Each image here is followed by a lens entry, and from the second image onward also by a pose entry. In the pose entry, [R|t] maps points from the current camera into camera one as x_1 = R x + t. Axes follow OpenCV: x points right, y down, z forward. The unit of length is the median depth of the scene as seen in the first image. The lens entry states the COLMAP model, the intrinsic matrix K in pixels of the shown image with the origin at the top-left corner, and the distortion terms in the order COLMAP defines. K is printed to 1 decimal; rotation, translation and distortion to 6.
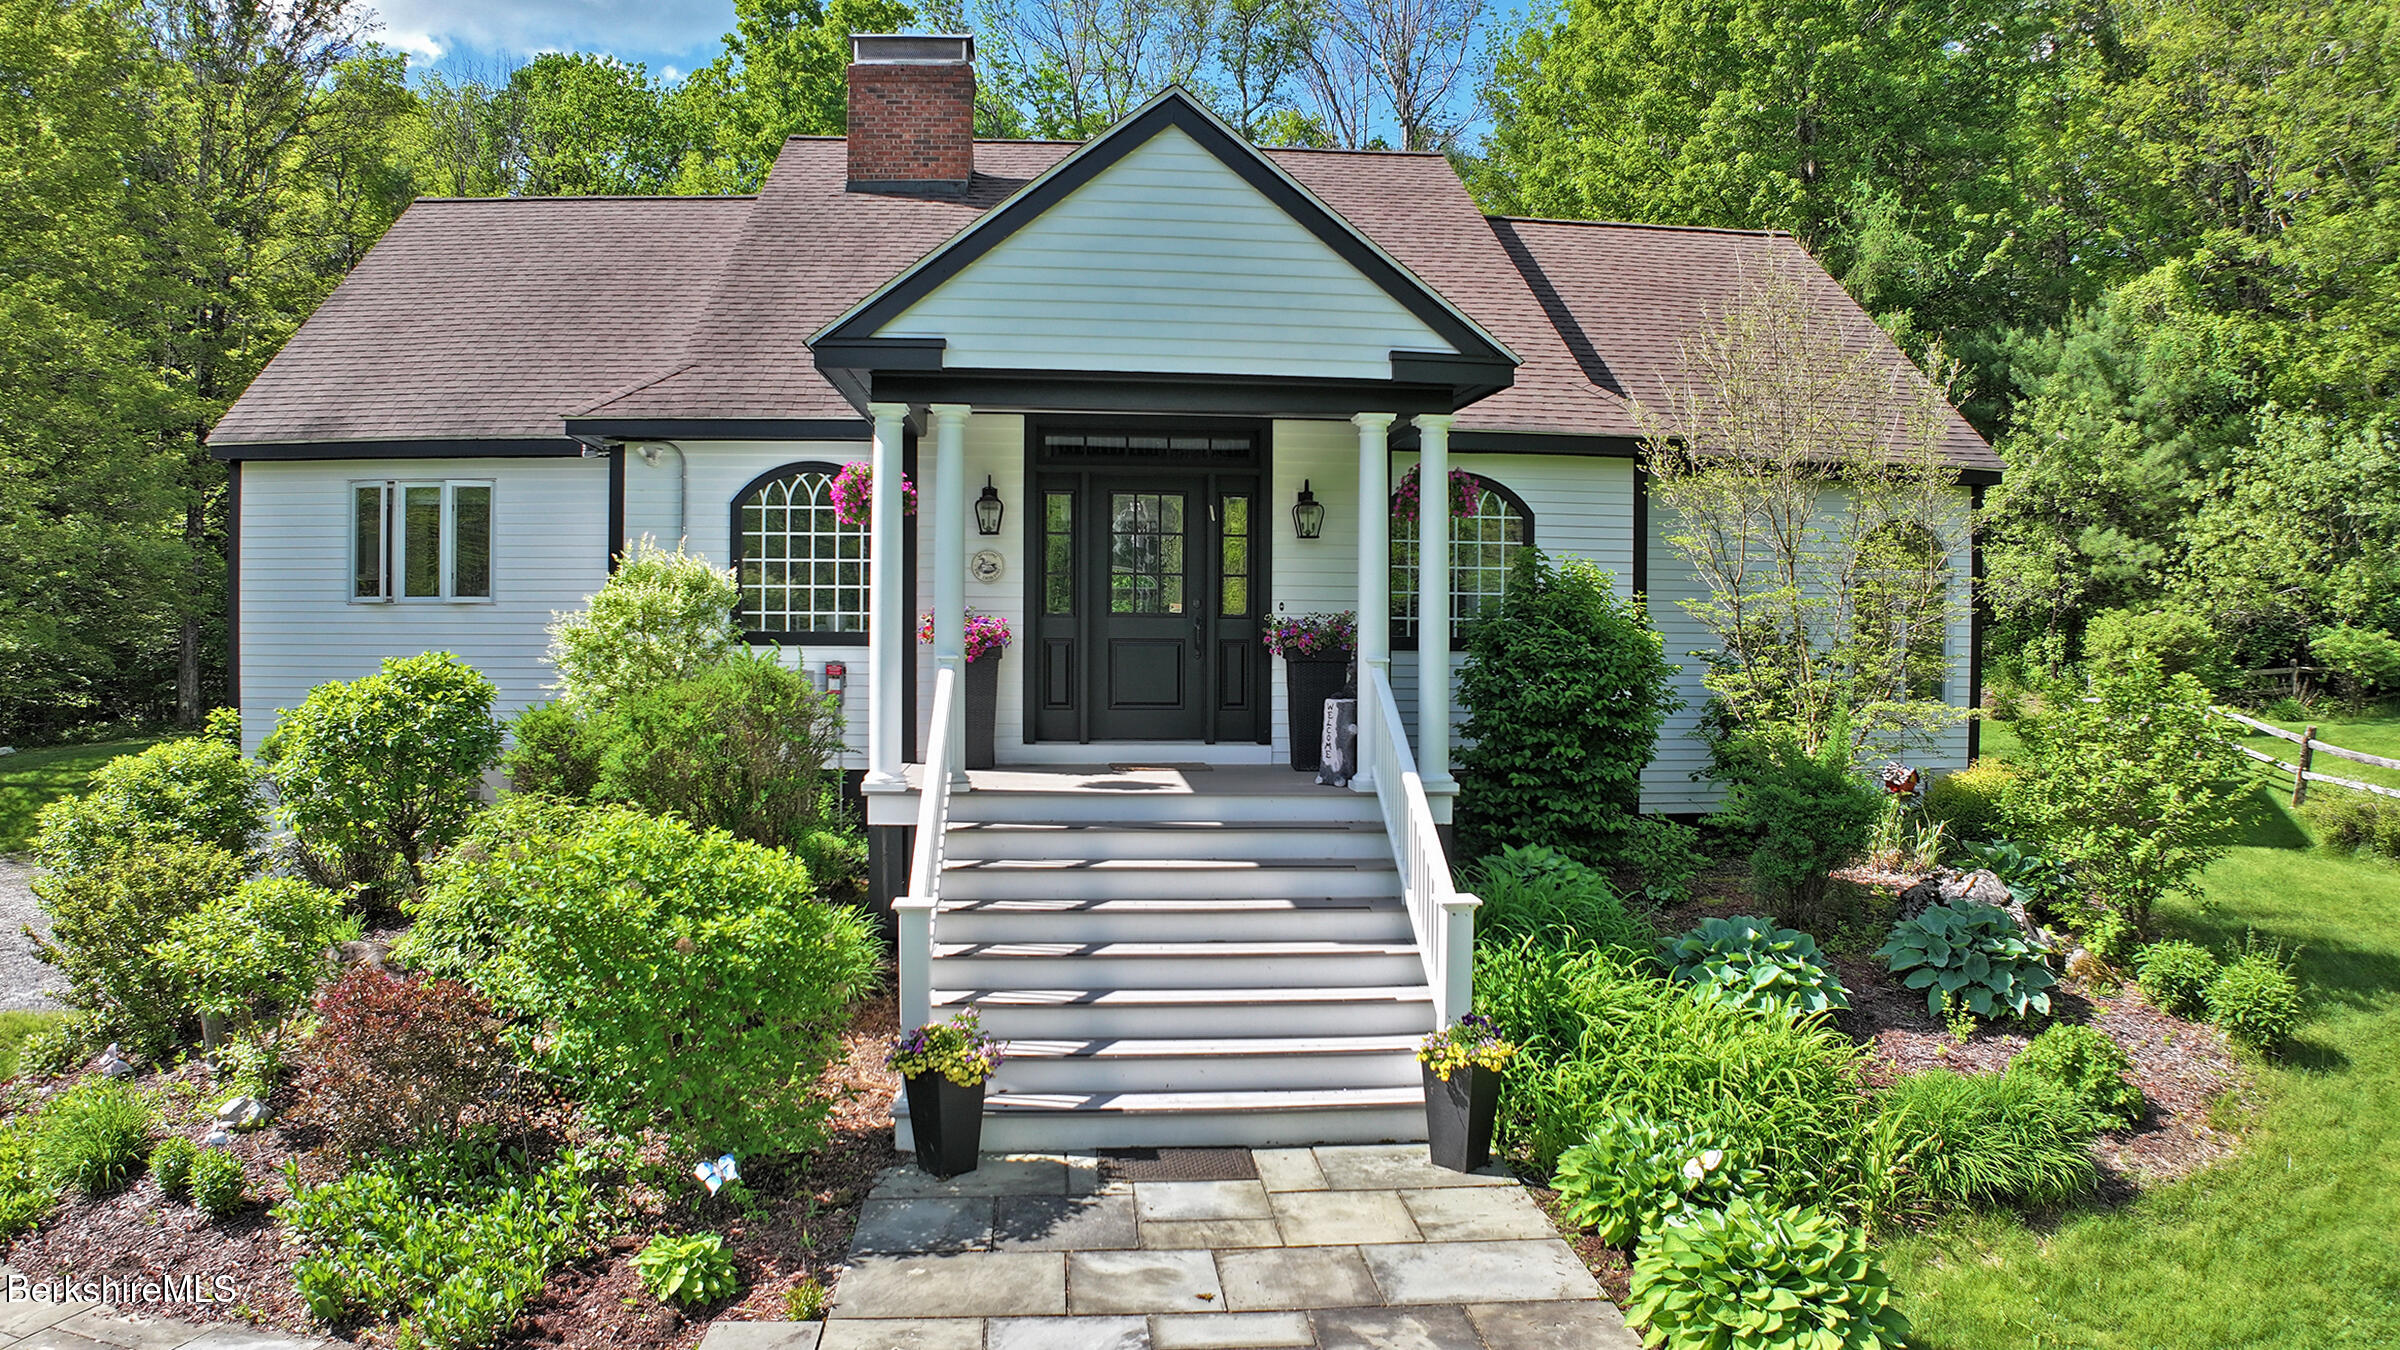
lens RADIAL K [[1533.6, 0, 1200.0], [0, 1533.6, 675.0], [0, 0, 1]] dist [-0.171949, 0.000401]
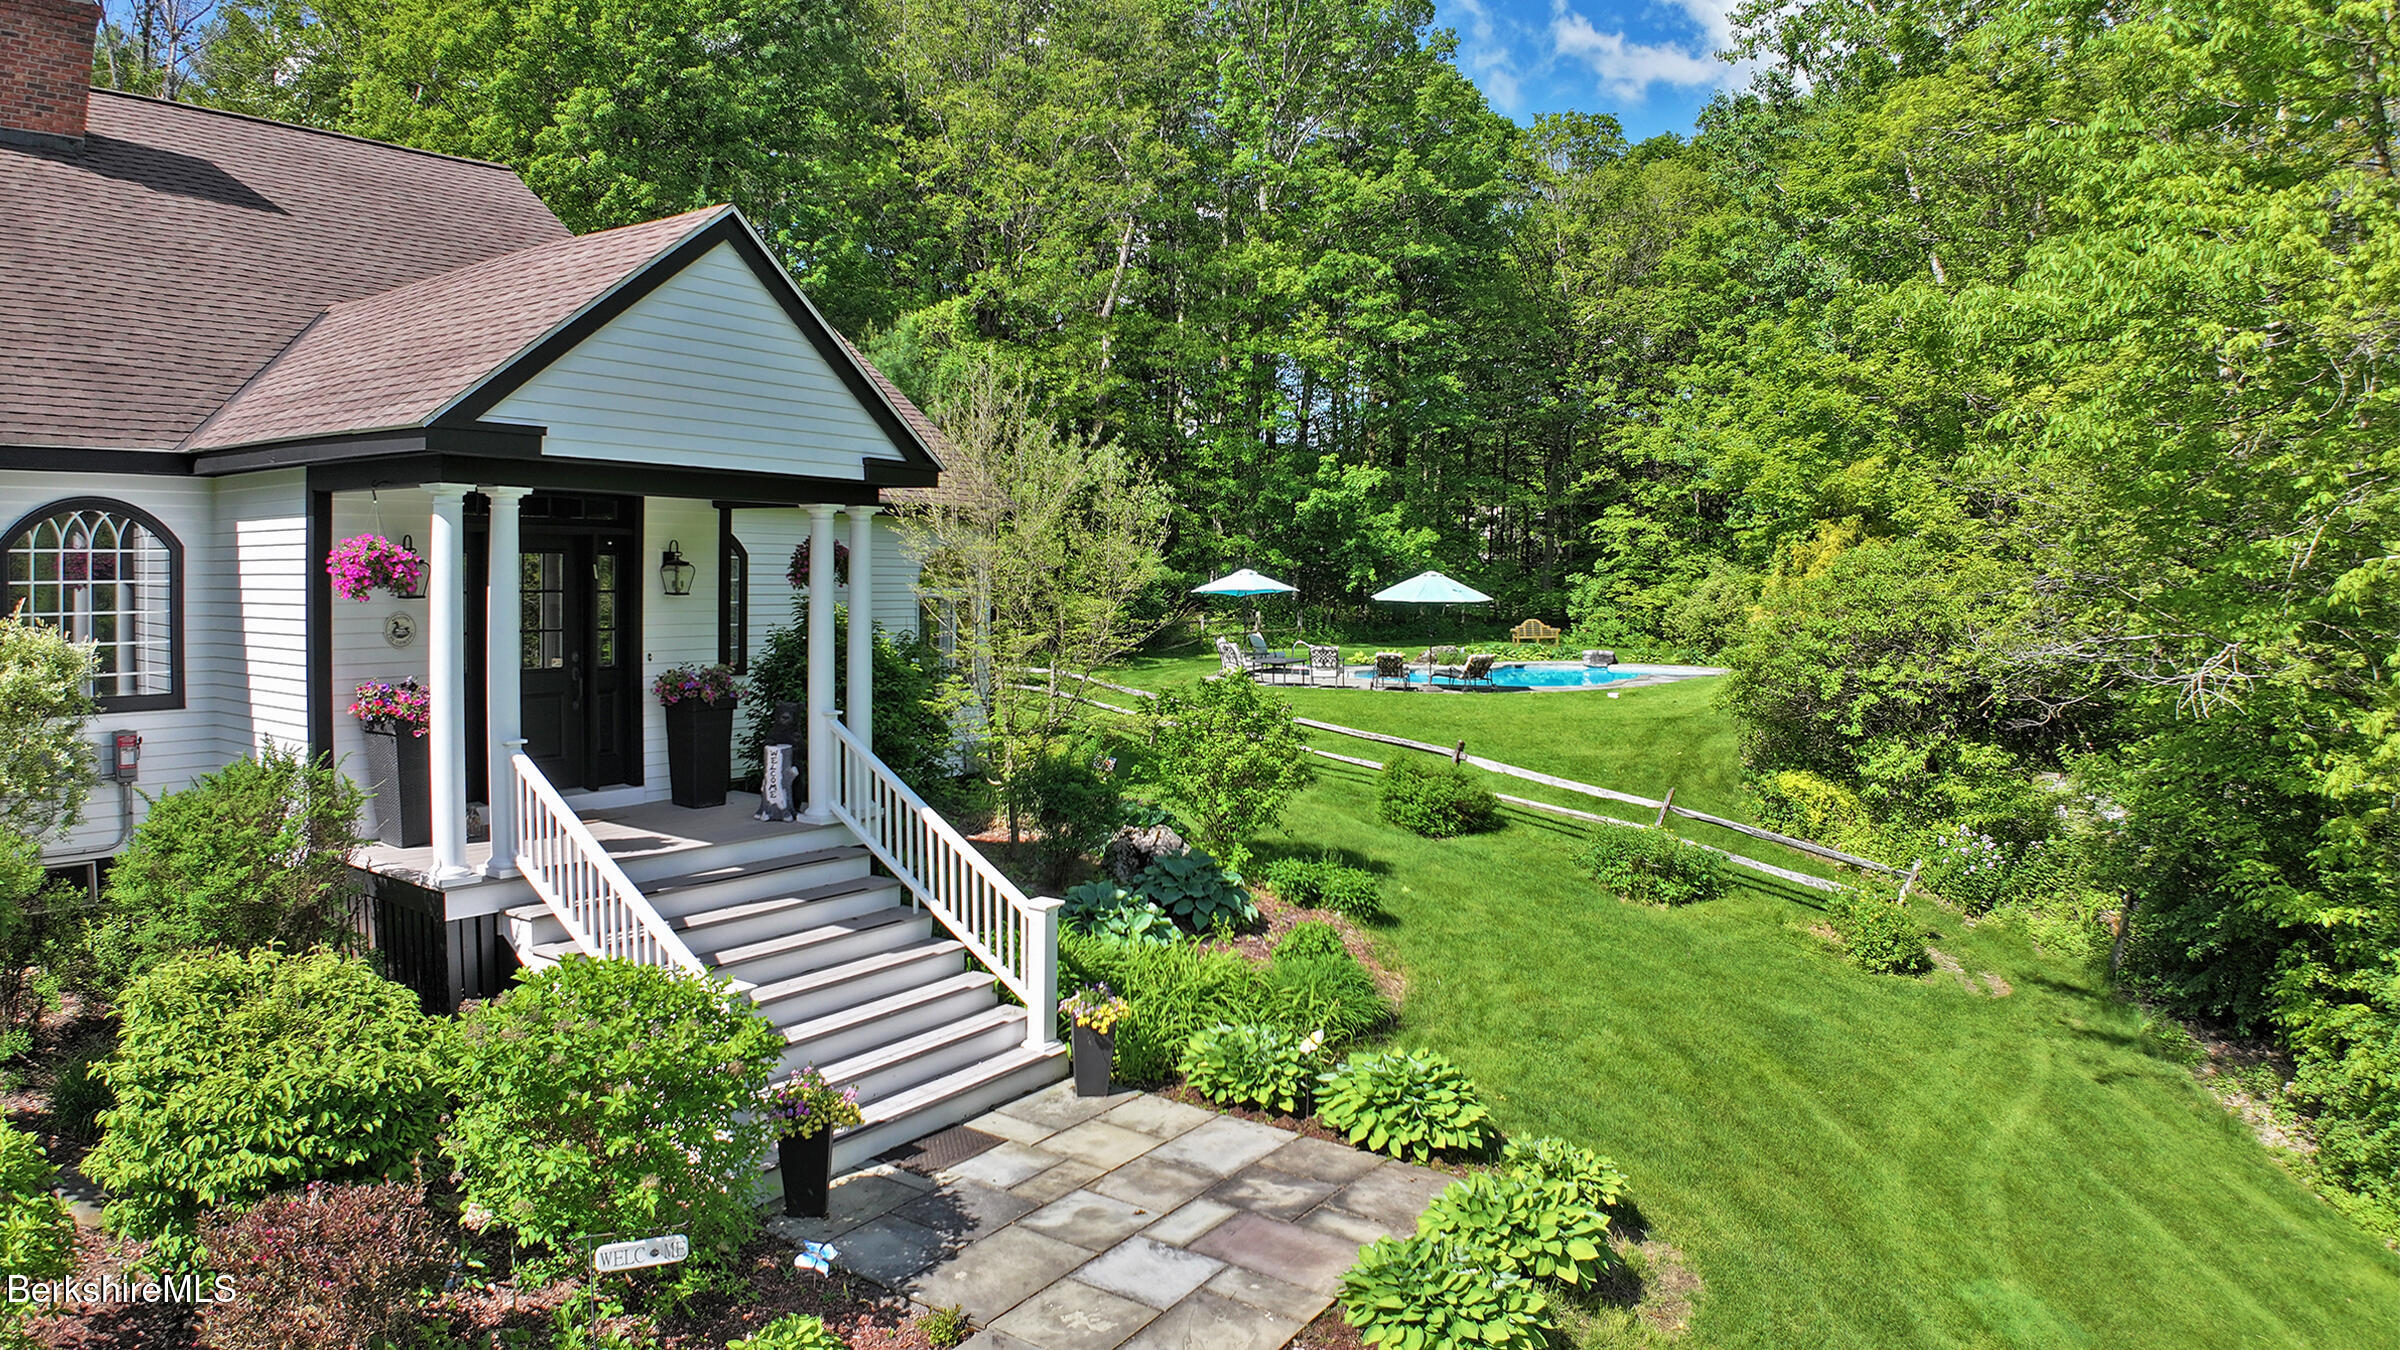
lens RADIAL K [[1492.4, 0, 1200.0], [0, 1492.4, 675.0], [0, 0, 1]] dist [-0.153640, -0.000604]
pose [[0.610794, -0.050464, 0.790180, -0.593152], [0.012467, 0.998456, 0.054129, -0.094264], [-0.791691, -0.023210, 0.610480, 0.071510]]
